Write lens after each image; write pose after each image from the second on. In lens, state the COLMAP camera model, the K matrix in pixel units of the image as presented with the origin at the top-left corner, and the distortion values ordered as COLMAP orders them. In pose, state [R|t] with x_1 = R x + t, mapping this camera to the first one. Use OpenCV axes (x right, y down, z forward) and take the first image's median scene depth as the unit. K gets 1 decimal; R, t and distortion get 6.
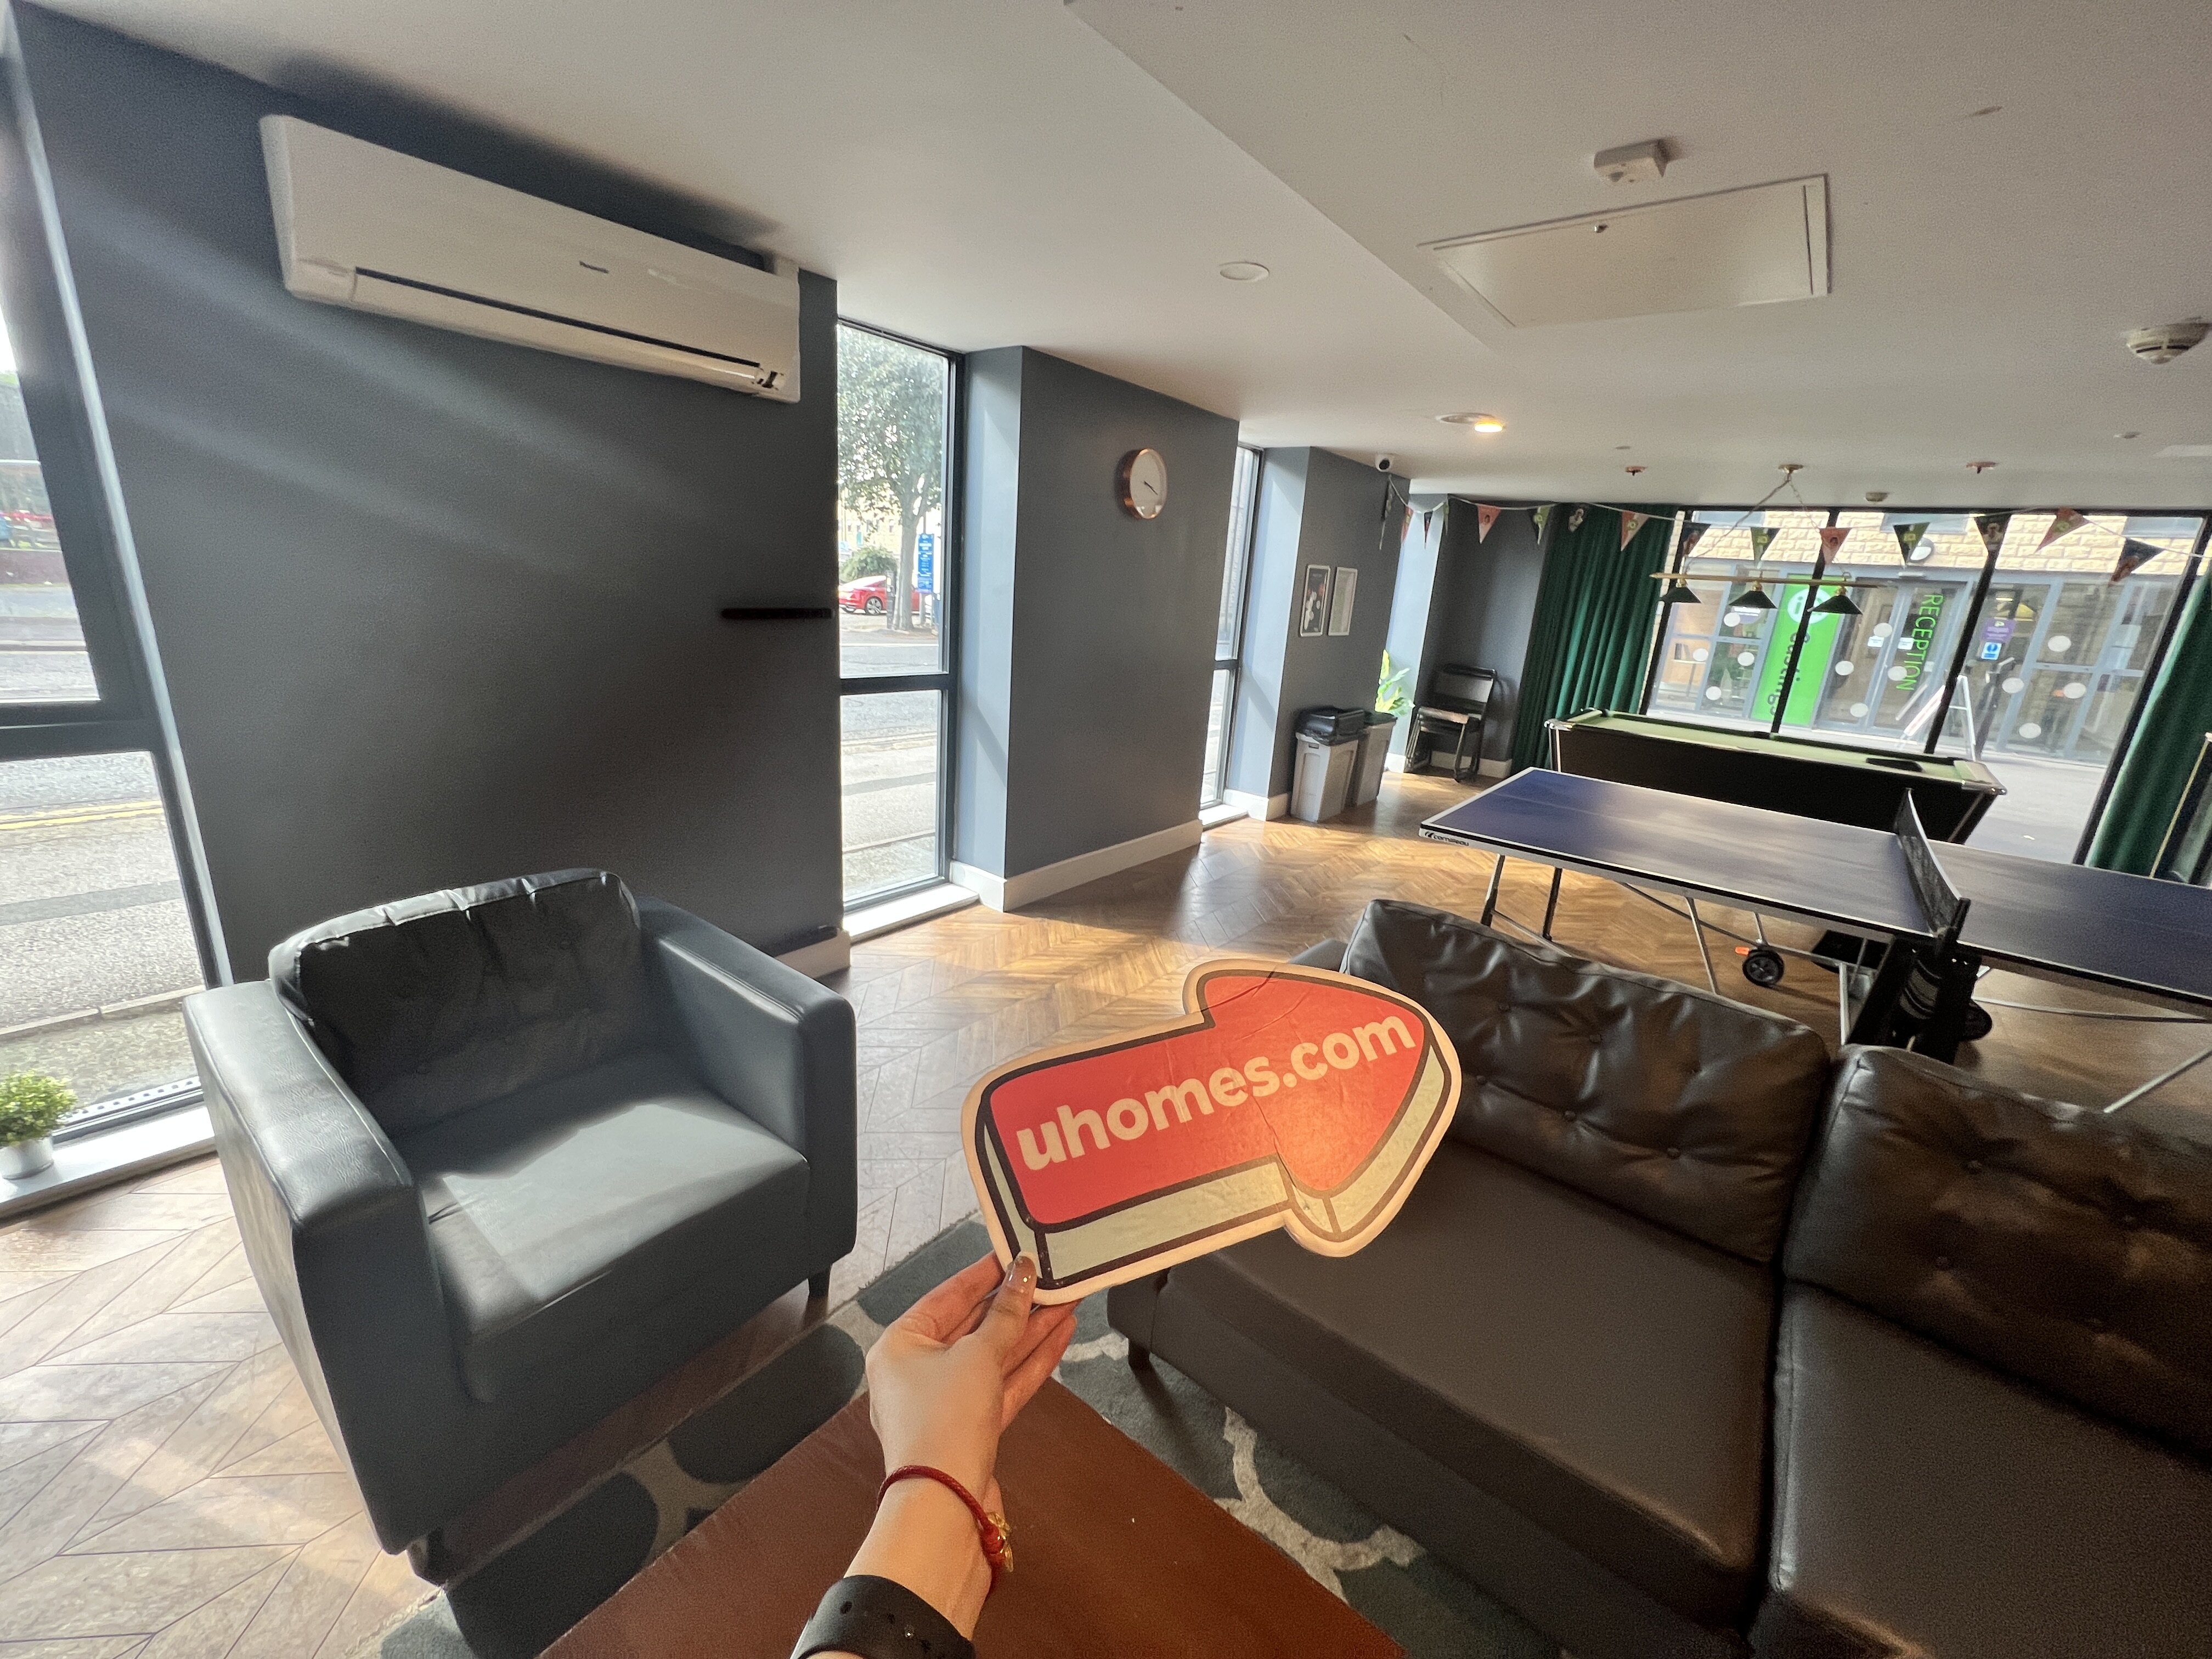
lens RADIAL K [[885.3, 0, 1101.2], [0, 885.3, 831.0], [0, 0, 1]] dist [-0.001188, -0.000560]
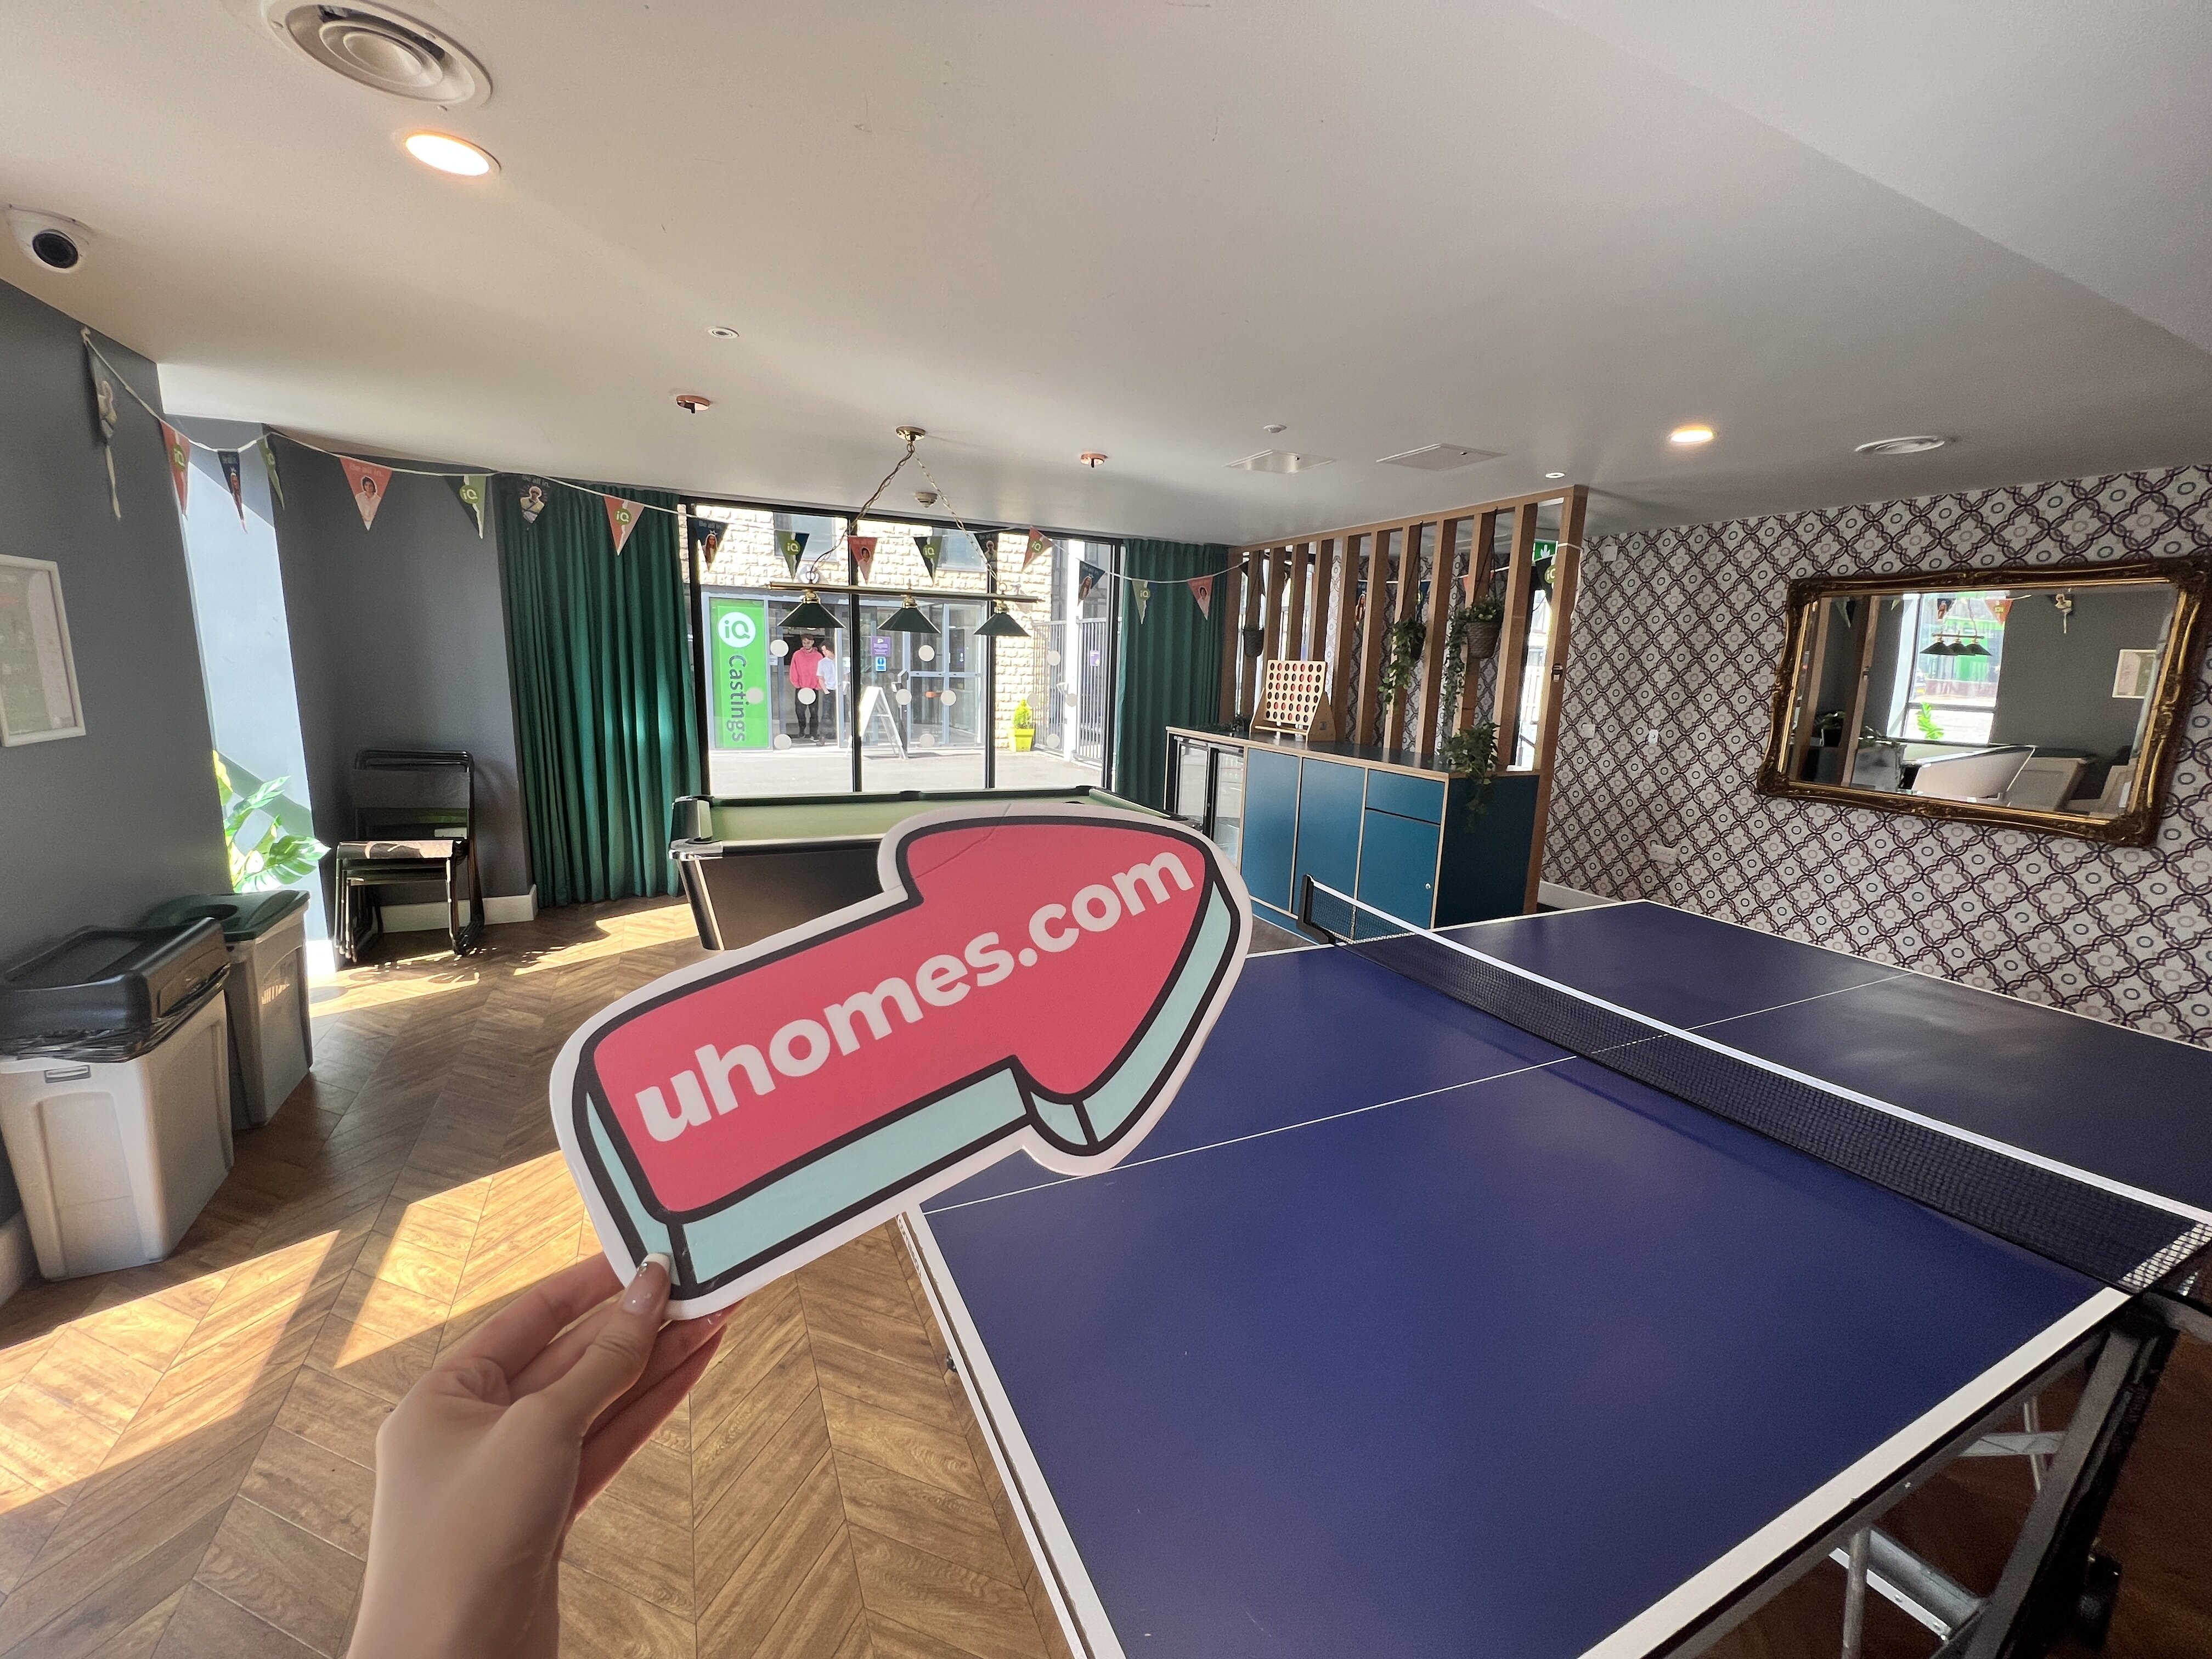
lens RADIAL K [[885.3, 0, 1101.2], [0, 885.3, 831.0], [0, 0, 1]] dist [-0.001188, -0.000560]
pose [[0.438393, -0.224017, 0.870418, 0.116111], [0.246774, 0.961223, 0.123098, -0.107636], [-0.864242, 0.160832, 0.476676, 0.397371]]
